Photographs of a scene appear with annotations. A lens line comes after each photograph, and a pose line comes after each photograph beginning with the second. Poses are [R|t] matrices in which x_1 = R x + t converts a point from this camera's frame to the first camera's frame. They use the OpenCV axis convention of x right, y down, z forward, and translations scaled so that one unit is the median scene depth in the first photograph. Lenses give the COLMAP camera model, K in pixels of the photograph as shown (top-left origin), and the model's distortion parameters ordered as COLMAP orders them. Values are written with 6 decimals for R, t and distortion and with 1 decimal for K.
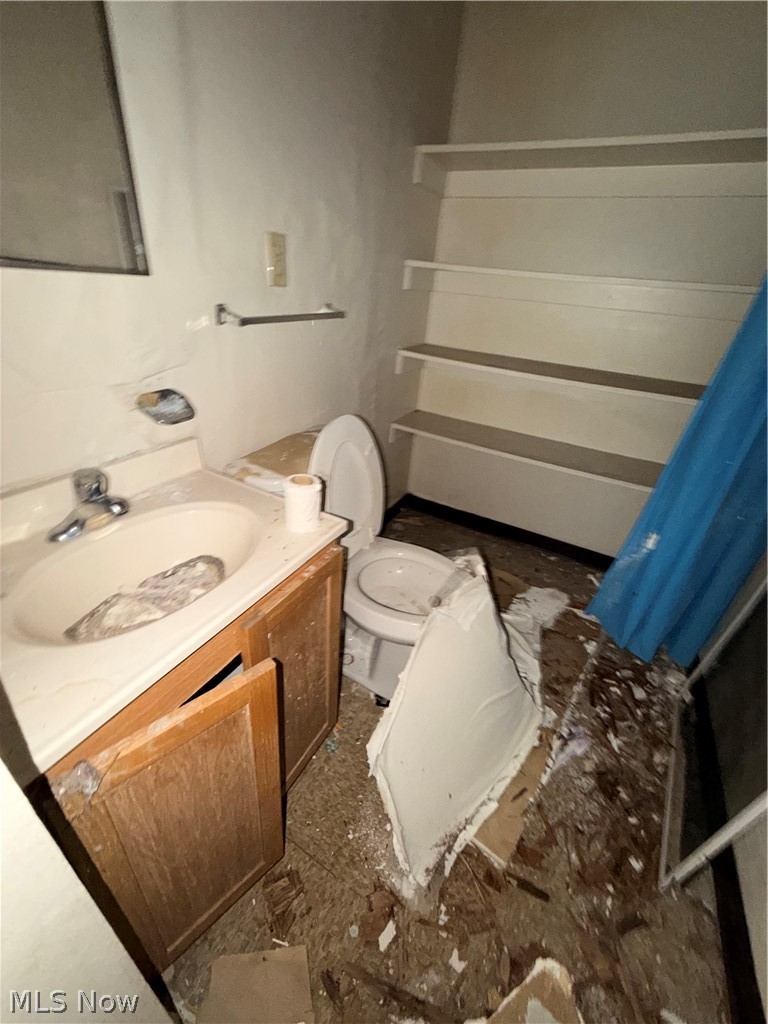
lens RADIAL K [[401.6, 0, 387.2], [0, 401.6, 503.6], [0, 0, 1]] dist [-0.000644, -0.000061]
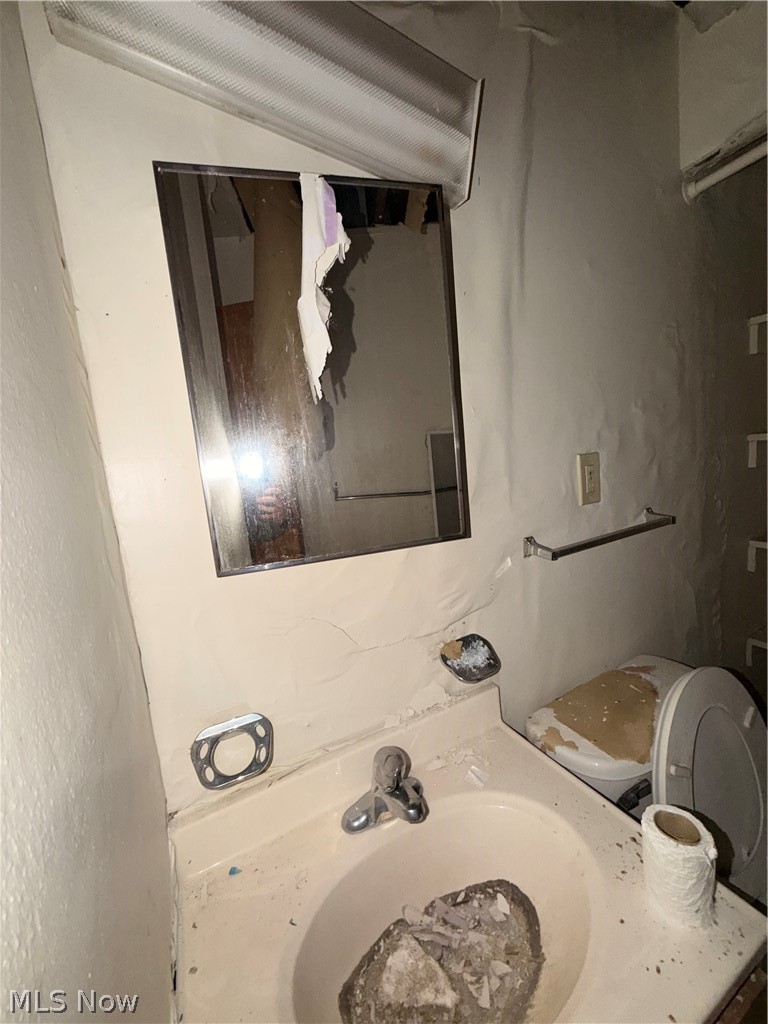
lens RADIAL K [[407.4, 0, 382.7], [0, 407.4, 508.6], [0, 0, 1]] dist [0.001653, 0.000207]
pose [[0.803575, -0.111545, -0.584658, -0.143002], [-0.129628, 0.925906, -0.354815, -0.197018], [0.580917, 0.360909, 0.729576, 0.120478]]
